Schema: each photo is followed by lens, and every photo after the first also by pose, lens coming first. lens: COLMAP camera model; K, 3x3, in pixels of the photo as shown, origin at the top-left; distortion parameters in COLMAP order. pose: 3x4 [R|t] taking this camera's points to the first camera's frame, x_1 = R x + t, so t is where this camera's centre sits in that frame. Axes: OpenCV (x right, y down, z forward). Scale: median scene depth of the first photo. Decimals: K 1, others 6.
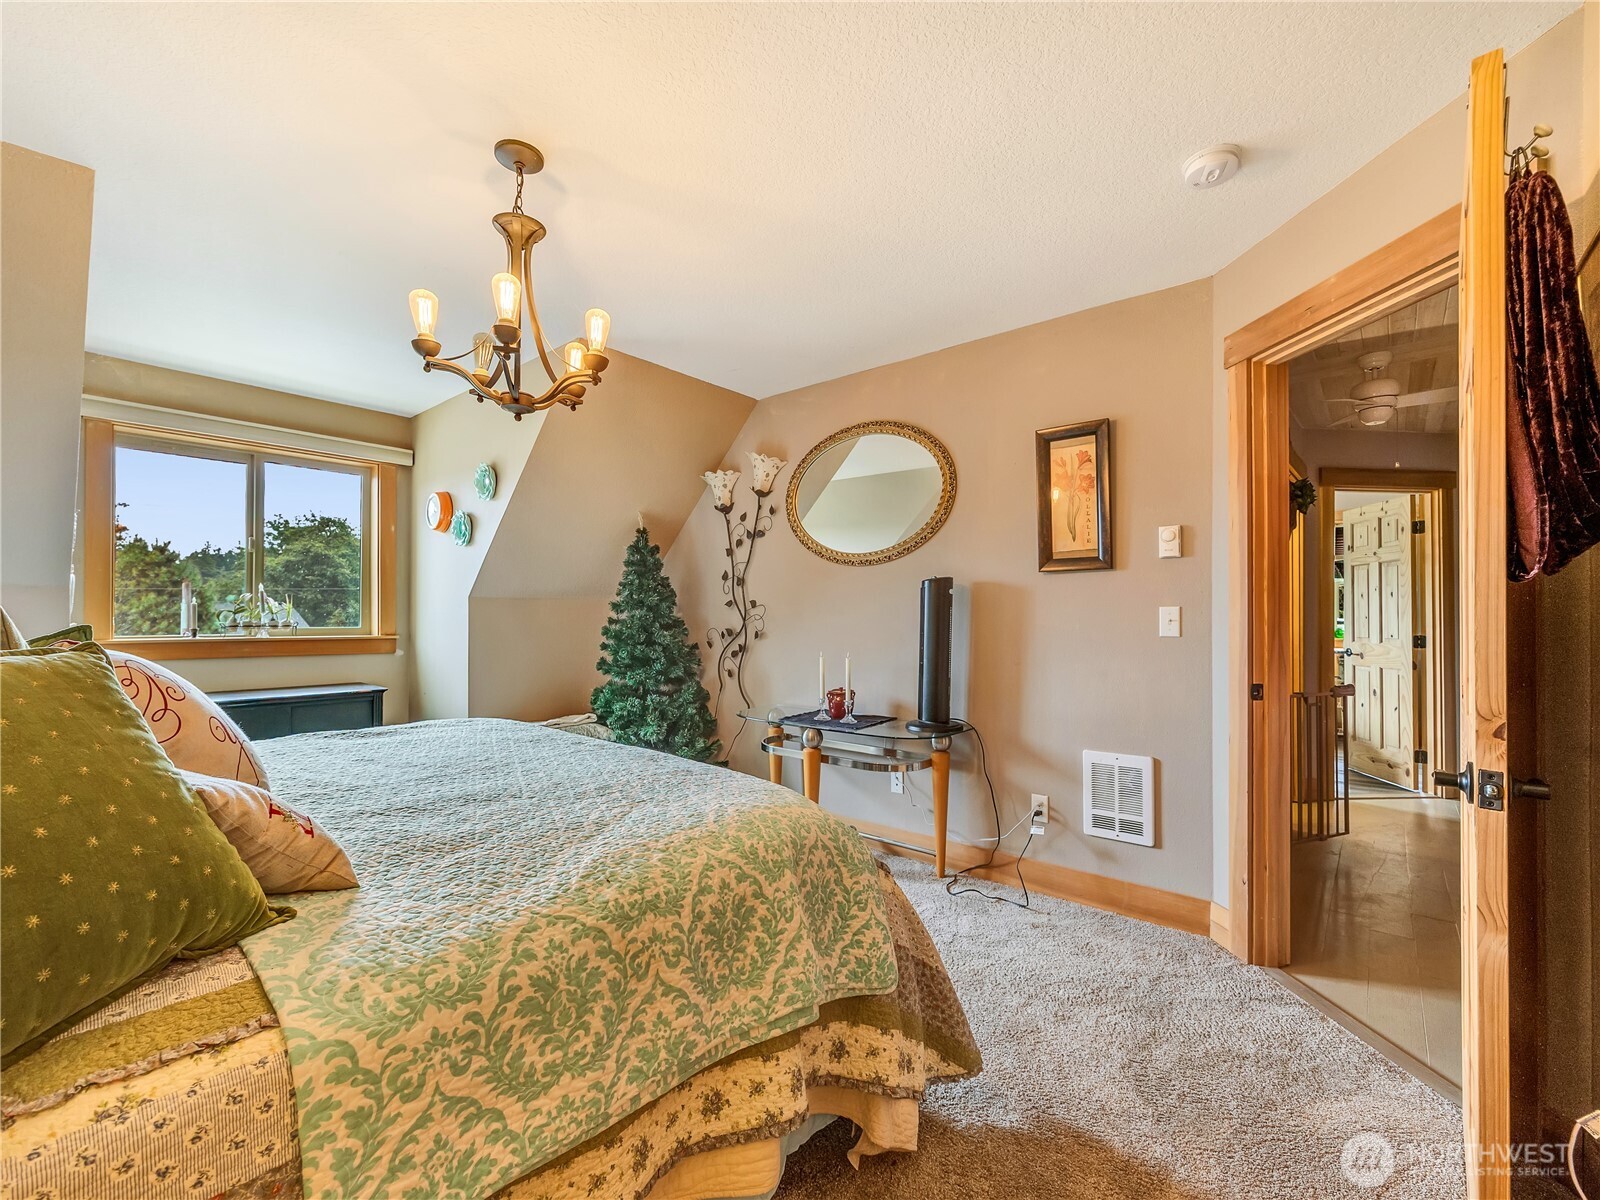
lens RADIAL K [[721.3, 0, 801.9], [0, 721.3, 615.1], [0, 0, 1]] dist [0.001763, -0.000007]
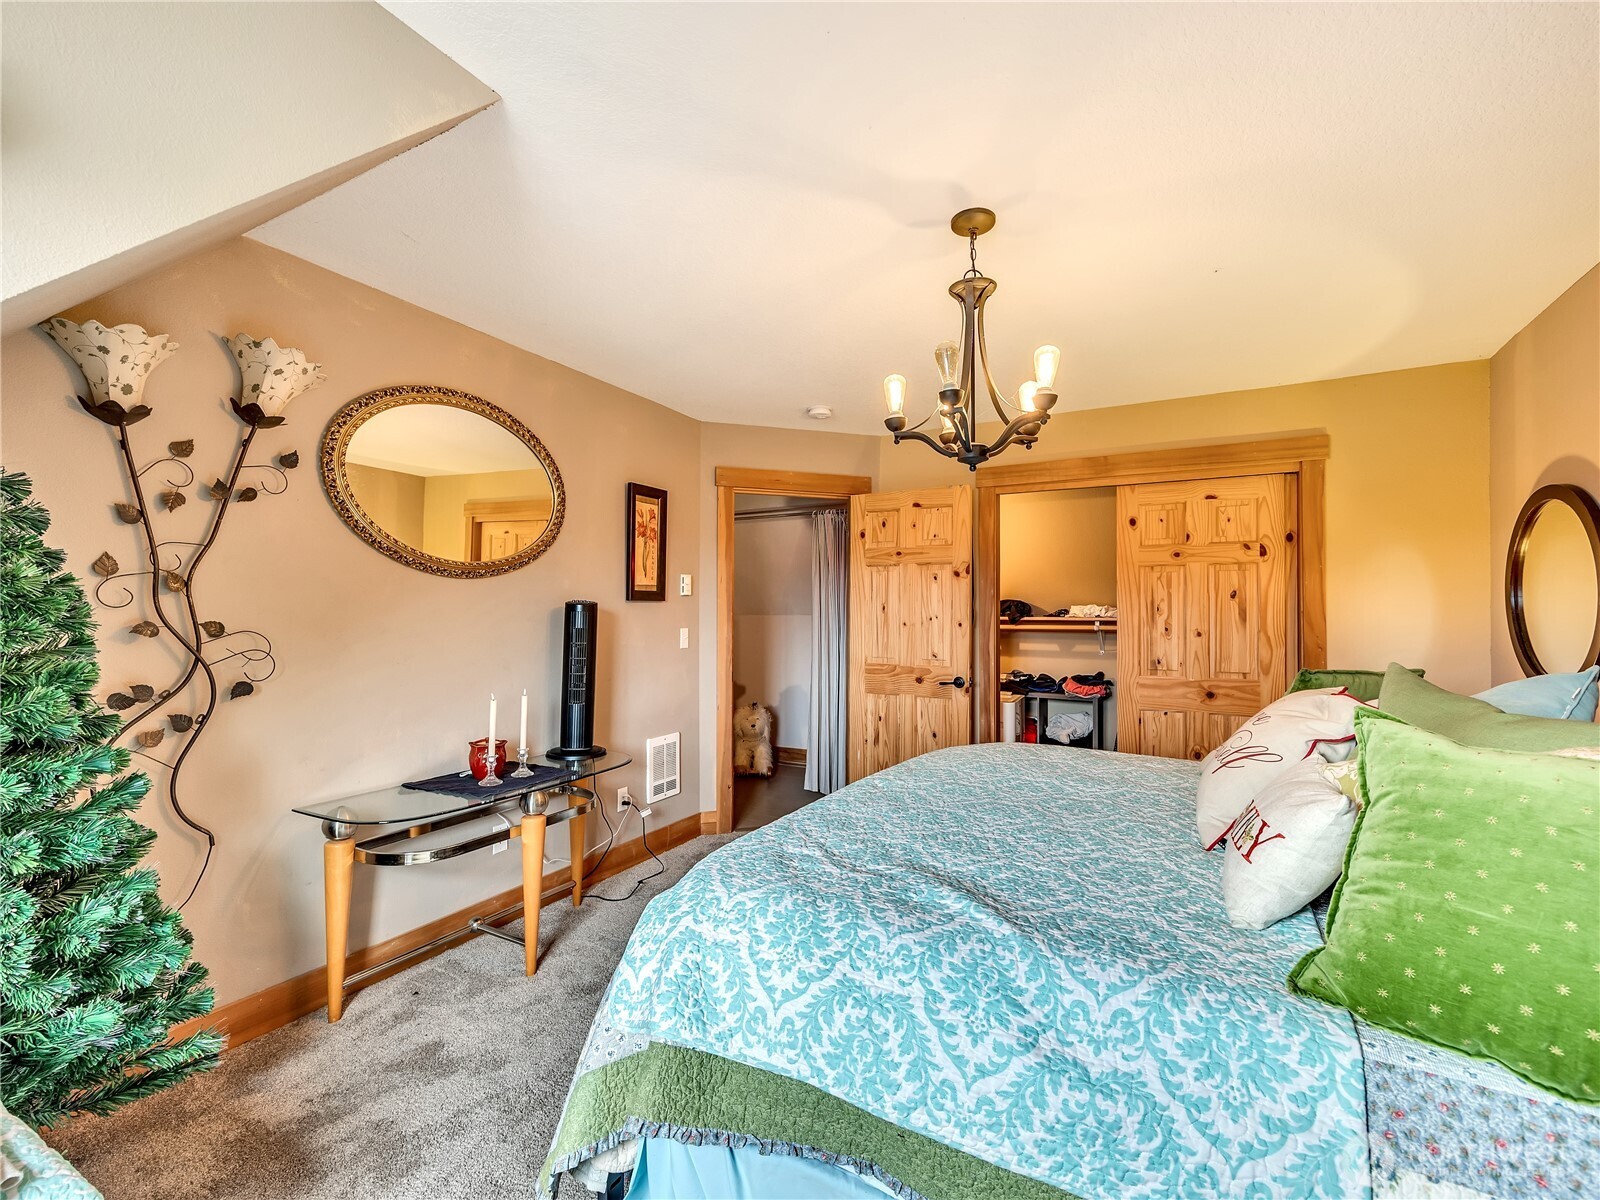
lens RADIAL K [[694.4, 0, 806.9], [0, 694.4, 611.0], [0, 0, 1]] dist [0.000726, 0.000018]
pose [[-0.215996, 0.001718, 0.976393, -0.862995], [-0.008047, 0.999961, -0.003540, -0.040885], [-0.976361, -0.008622, -0.215974, 0.965465]]
